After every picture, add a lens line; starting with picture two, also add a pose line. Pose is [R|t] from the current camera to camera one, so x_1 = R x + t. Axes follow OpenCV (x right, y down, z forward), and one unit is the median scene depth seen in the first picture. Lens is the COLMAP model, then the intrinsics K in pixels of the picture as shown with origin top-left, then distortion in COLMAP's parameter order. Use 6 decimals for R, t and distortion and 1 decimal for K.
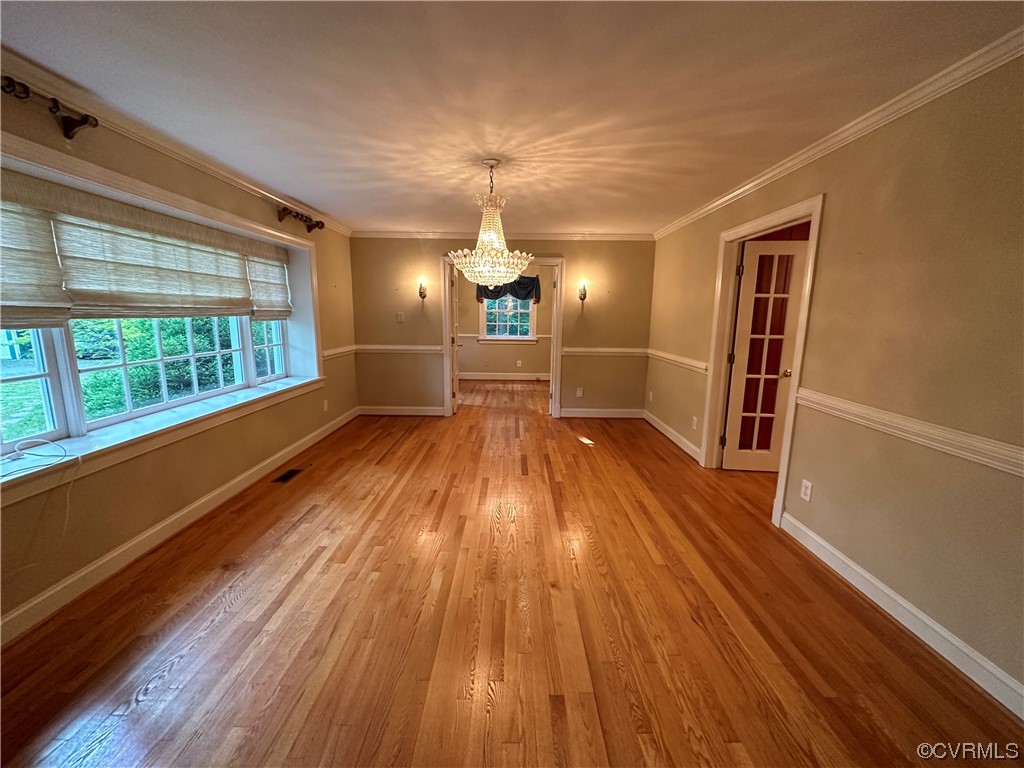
lens RADIAL K [[411.0, 0, 509.4], [0, 411.0, 380.9], [0, 0, 1]] dist [-0.001257, 0.006650]
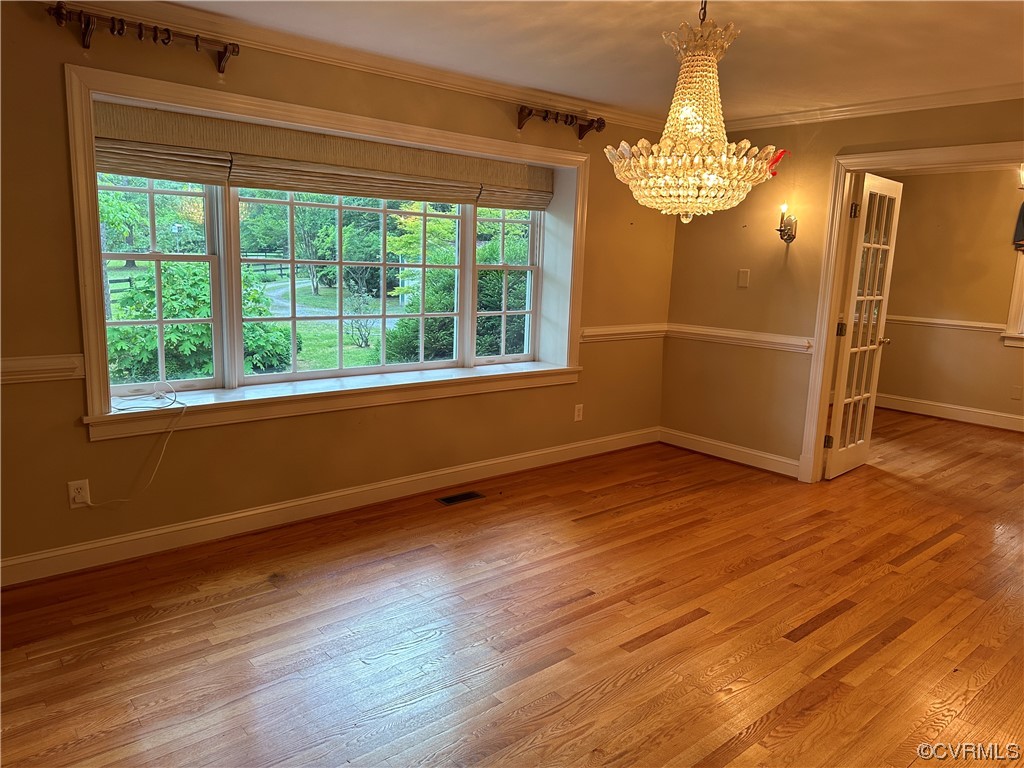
lens RADIAL K [[717.3, 0, 512.0], [0, 717.3, 384.0], [0, 0, 1]] dist [0.101427, -0.130326]
pose [[0.655970, 0.143112, -0.741096, 0.363280], [-0.148754, 0.987115, 0.058953, -0.041426], [0.739984, 0.071570, 0.668806, 0.220574]]
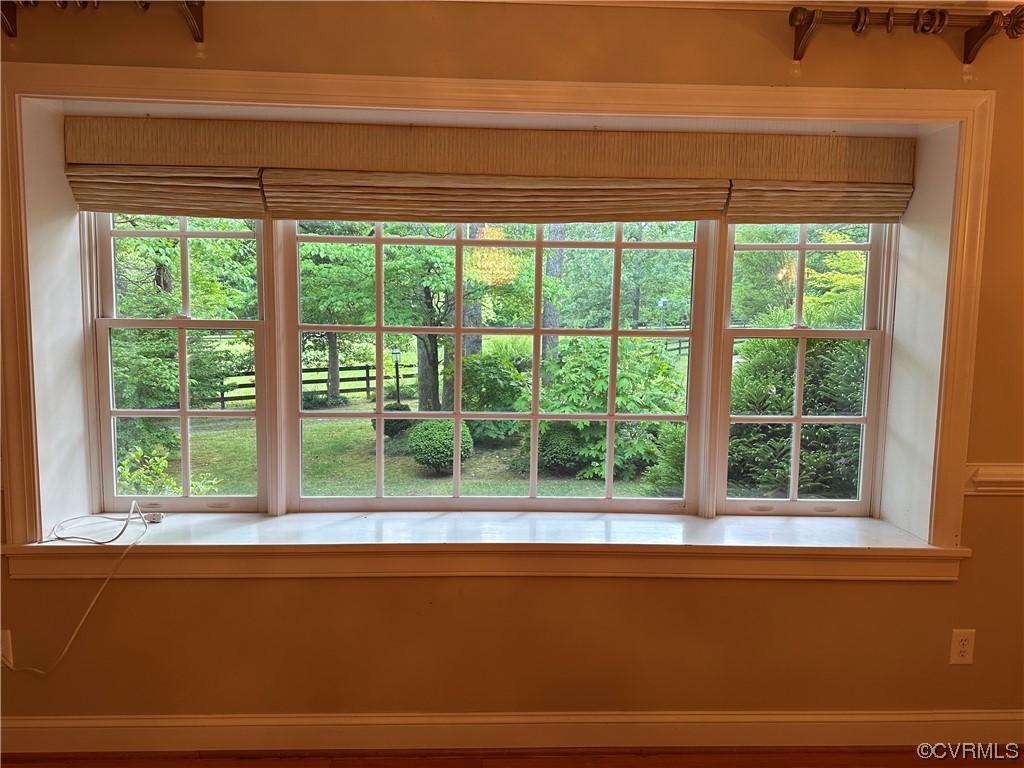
lens RADIAL K [[717.3, 0, 512.0], [0, 717.3, 384.0], [0, 0, 1]] dist [0.101427, -0.130326]
pose [[0.048470, 0.085422, -0.995165, 0.041814], [-0.175694, 0.981530, 0.075694, -0.127974], [0.983251, 0.171175, 0.062583, 0.758315]]
